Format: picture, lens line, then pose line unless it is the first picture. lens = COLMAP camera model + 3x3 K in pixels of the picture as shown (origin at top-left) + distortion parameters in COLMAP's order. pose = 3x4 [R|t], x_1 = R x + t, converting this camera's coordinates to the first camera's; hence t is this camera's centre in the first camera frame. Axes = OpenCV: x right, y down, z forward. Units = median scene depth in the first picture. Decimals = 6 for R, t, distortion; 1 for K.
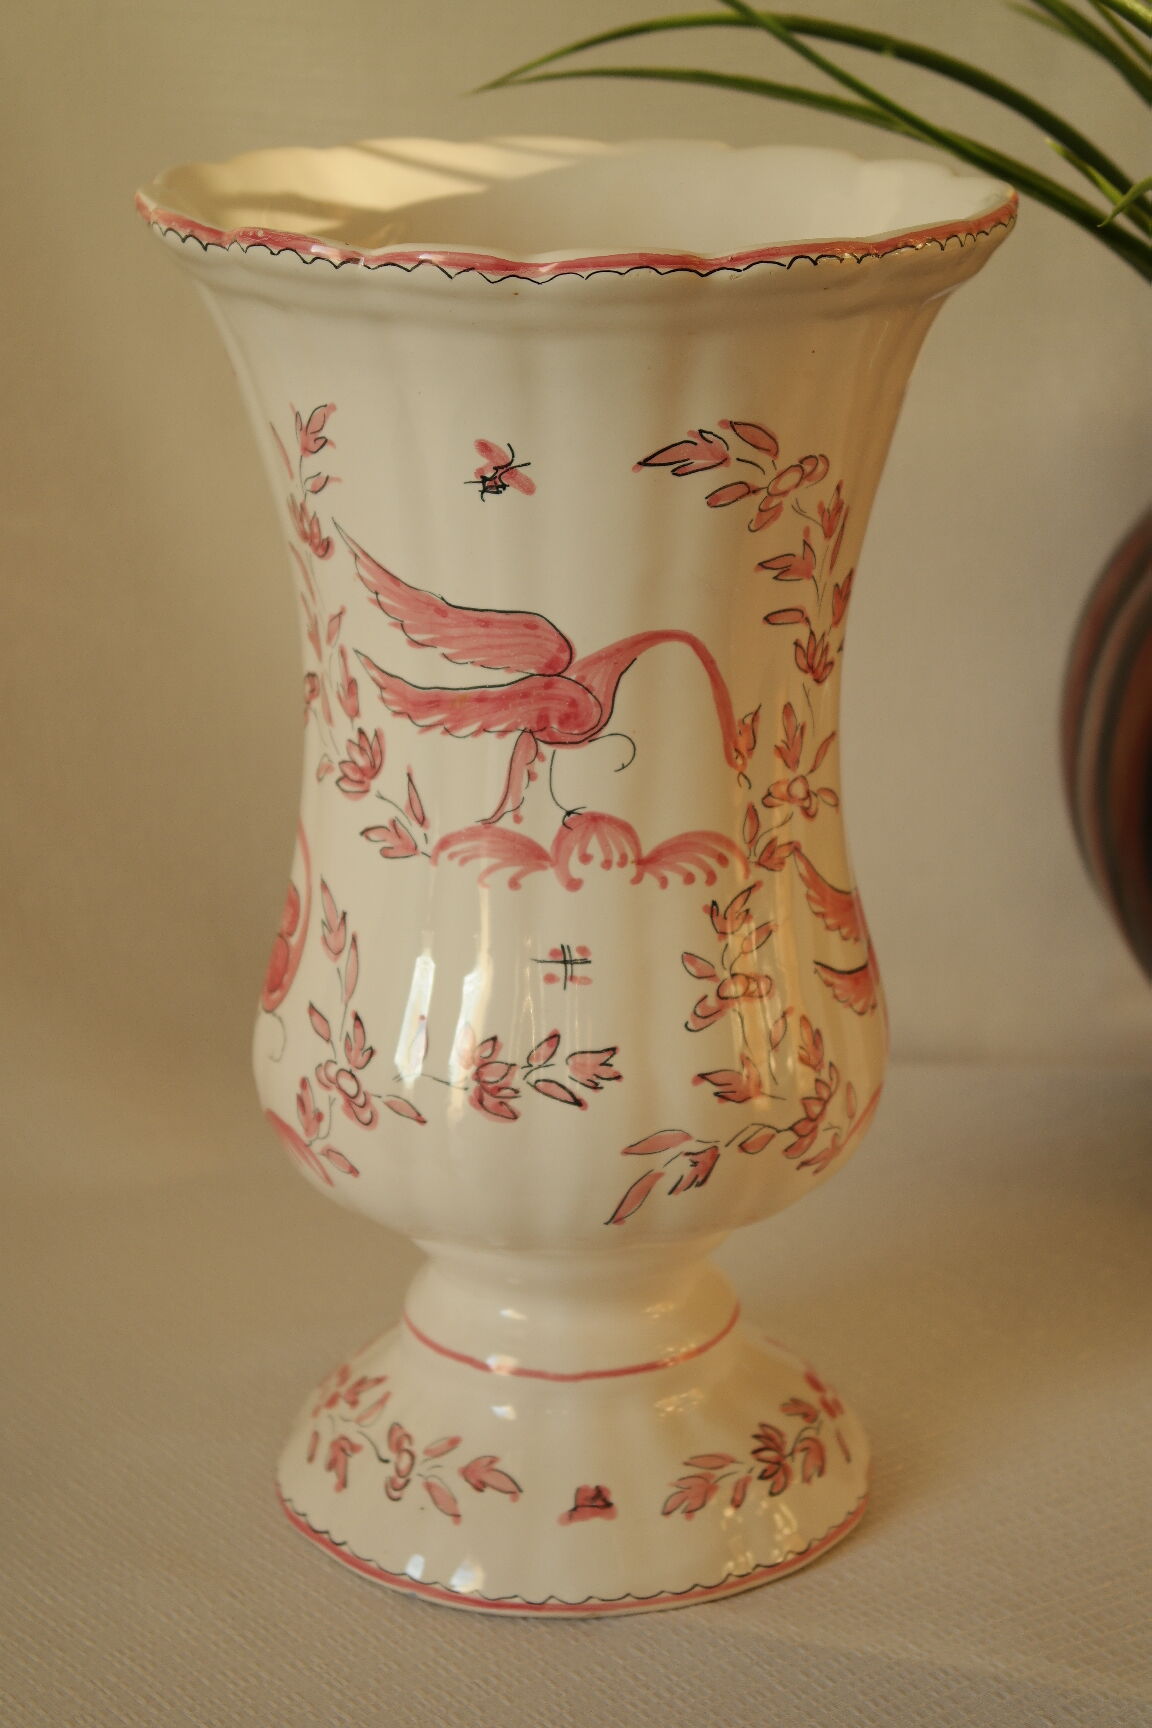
lens RADIAL K [[3488.0, 0, 571.2], [0, 3488.0, 859.0], [0, 0, 1]] dist [0.068242, 0.000000]
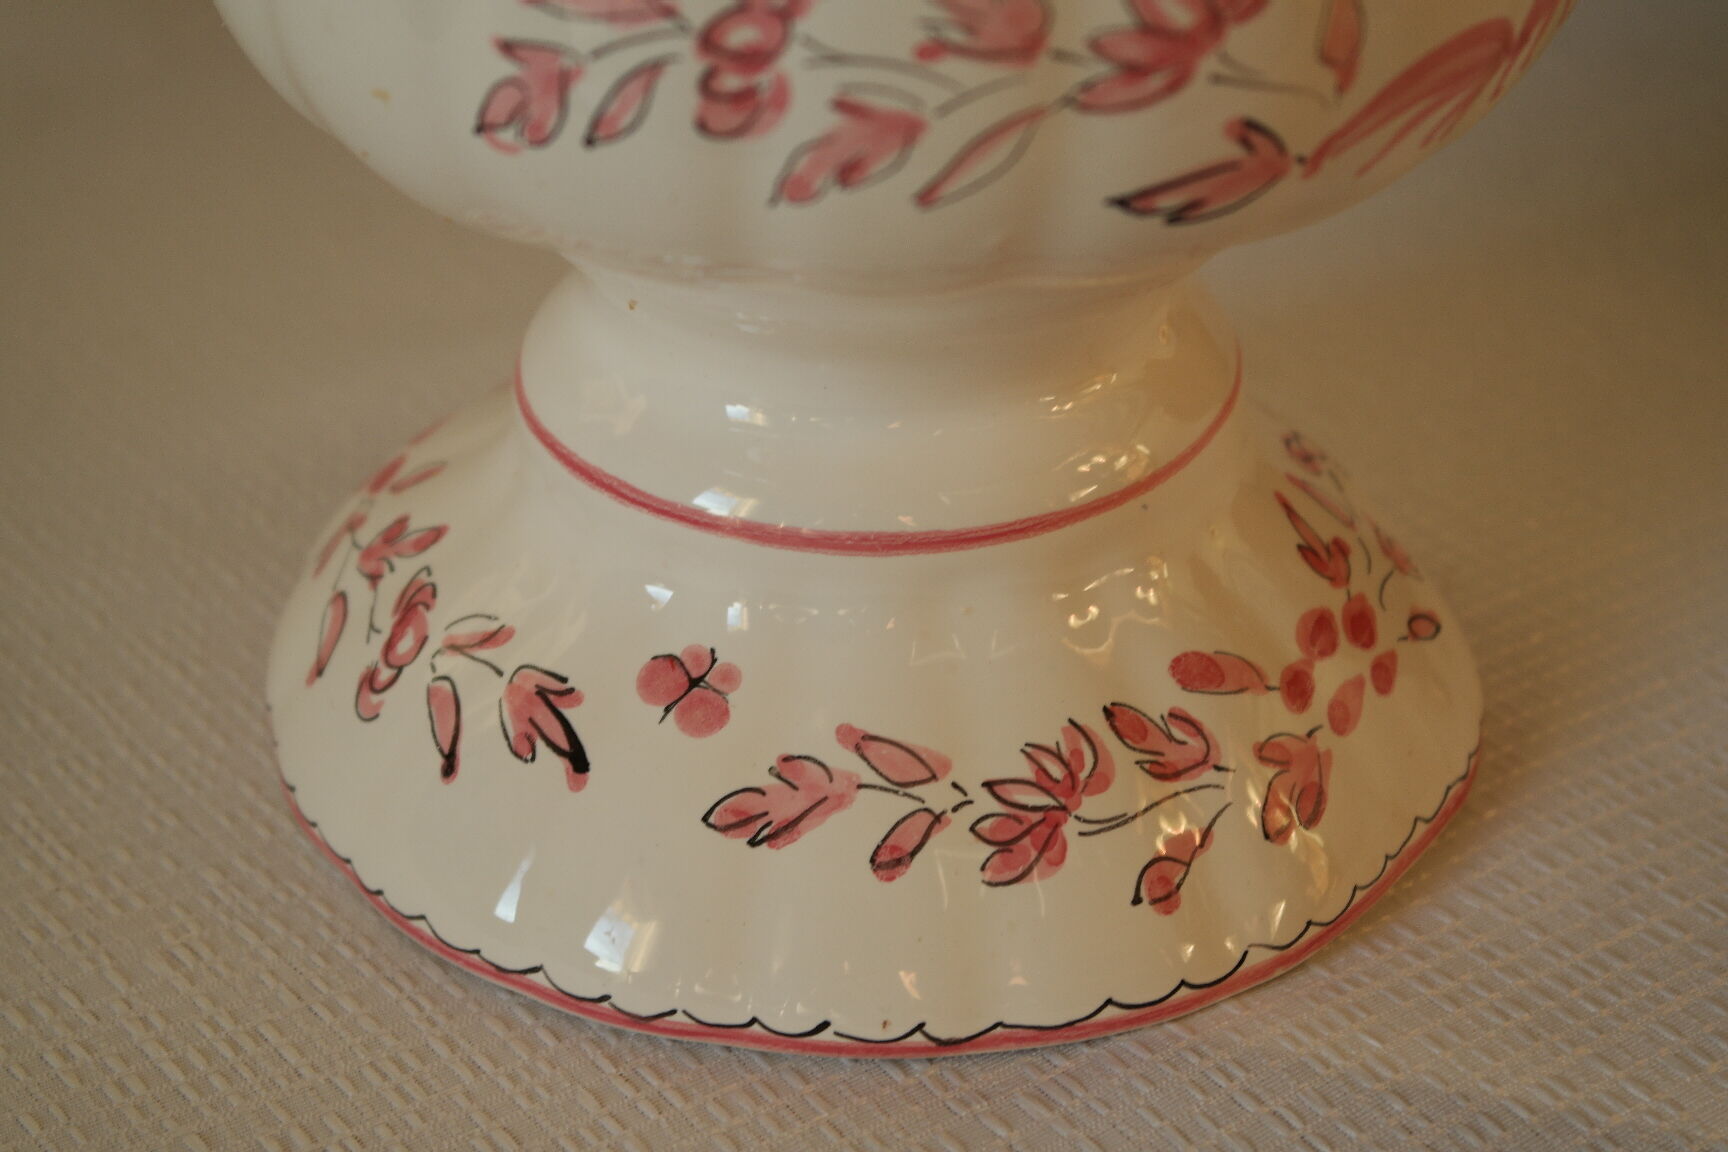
lens RADIAL K [[3488.0, 0, 858.1], [0, 3488.0, 491.9], [0, 0, 1]] dist [0.068242, 0.000000]
pose [[0.999993, -0.003777, 0.000113, -0.004268], [0.003661, 0.975923, 0.218086, 0.047149], [-0.000934, -0.218084, 0.975930, 0.562578]]
